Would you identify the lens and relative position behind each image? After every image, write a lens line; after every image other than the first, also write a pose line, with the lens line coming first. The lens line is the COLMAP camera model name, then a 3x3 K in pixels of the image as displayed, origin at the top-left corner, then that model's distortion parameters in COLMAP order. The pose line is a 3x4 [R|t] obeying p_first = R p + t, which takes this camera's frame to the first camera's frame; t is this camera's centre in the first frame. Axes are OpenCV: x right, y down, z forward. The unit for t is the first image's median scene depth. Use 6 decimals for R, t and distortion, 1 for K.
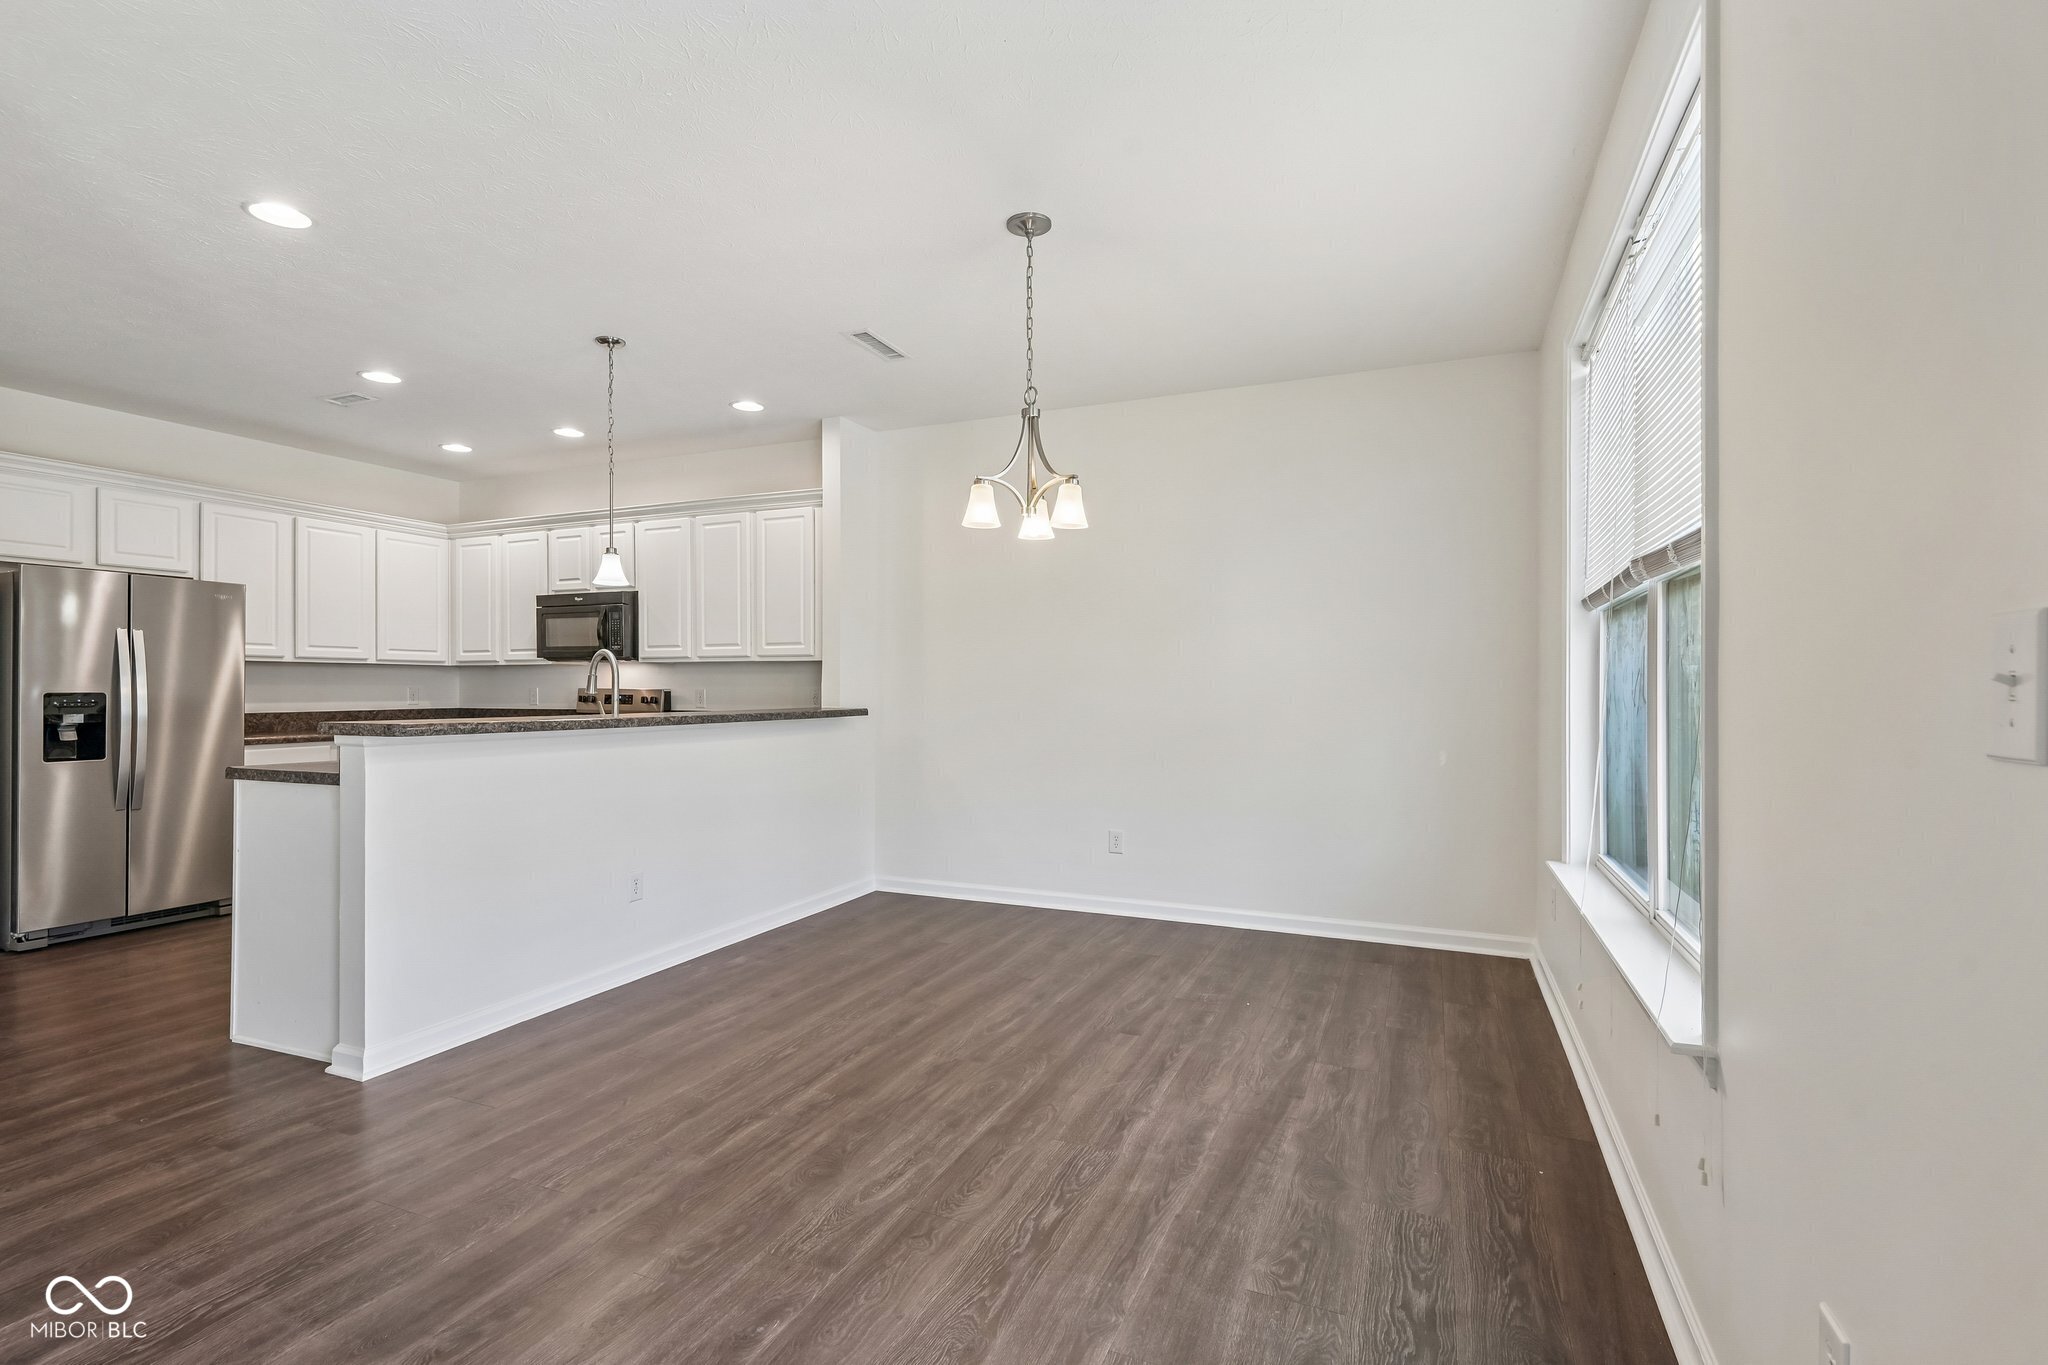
lens RADIAL K [[956.0, 0, 1010.5], [0, 956.0, 689.2], [0, 0, 1]] dist [0.010365, -0.006074]
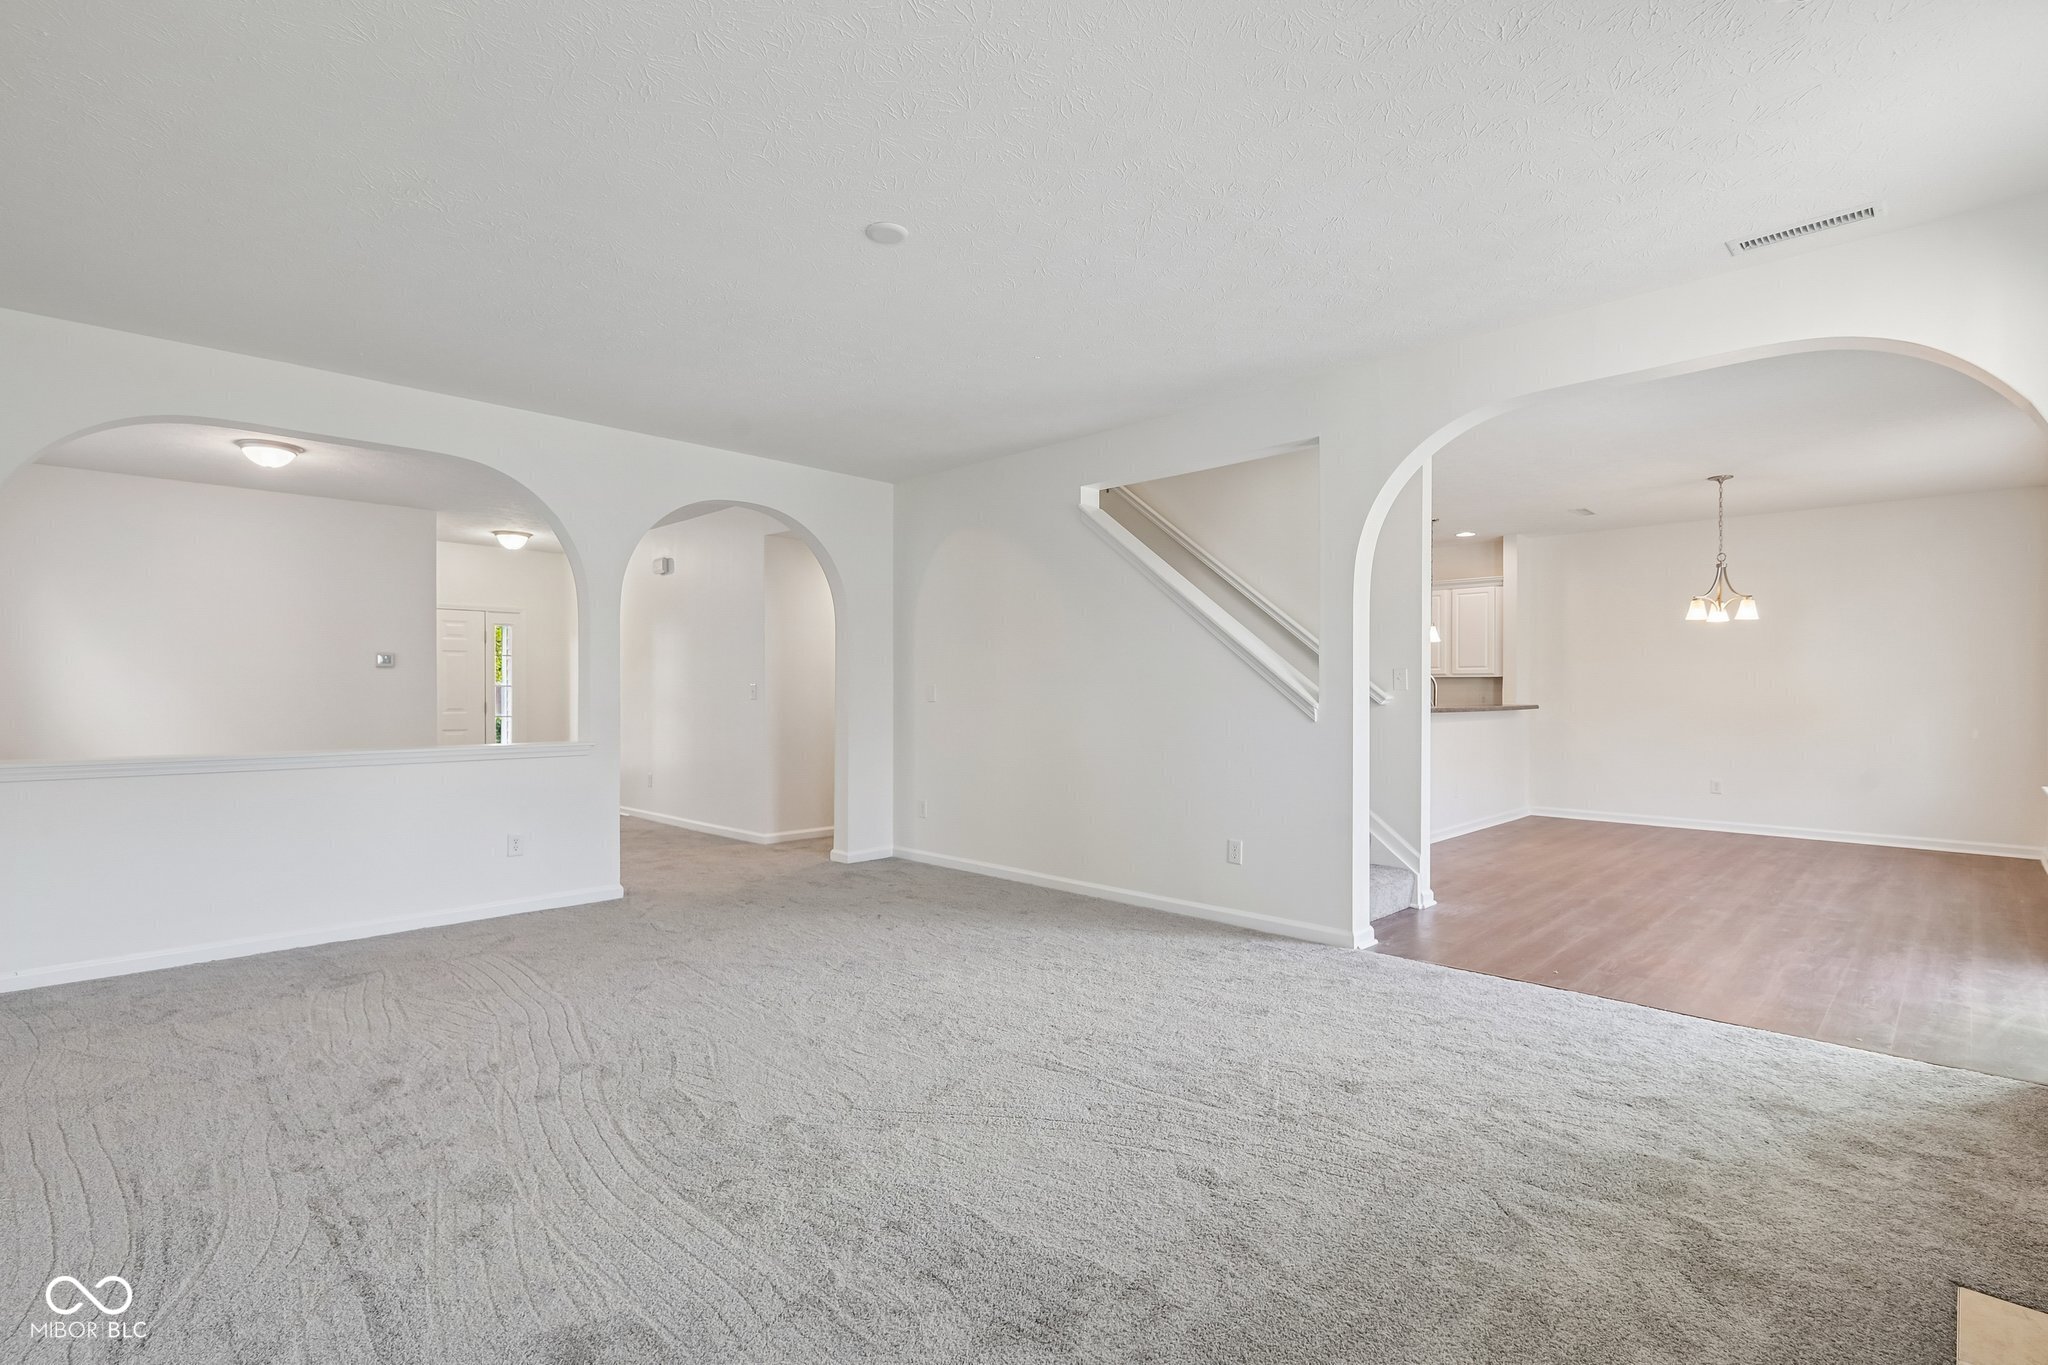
lens RADIAL K [[956.0, 0, 1011.5], [0, 956.0, 691.4], [0, 0, 1]] dist [0.010365, -0.006074]
pose [[0.931923, 0.001058, -0.362654, -0.476221], [-0.001776, 0.999997, -0.001646, 0.000878], [0.362651, 0.002178, 0.931922, -1.106031]]
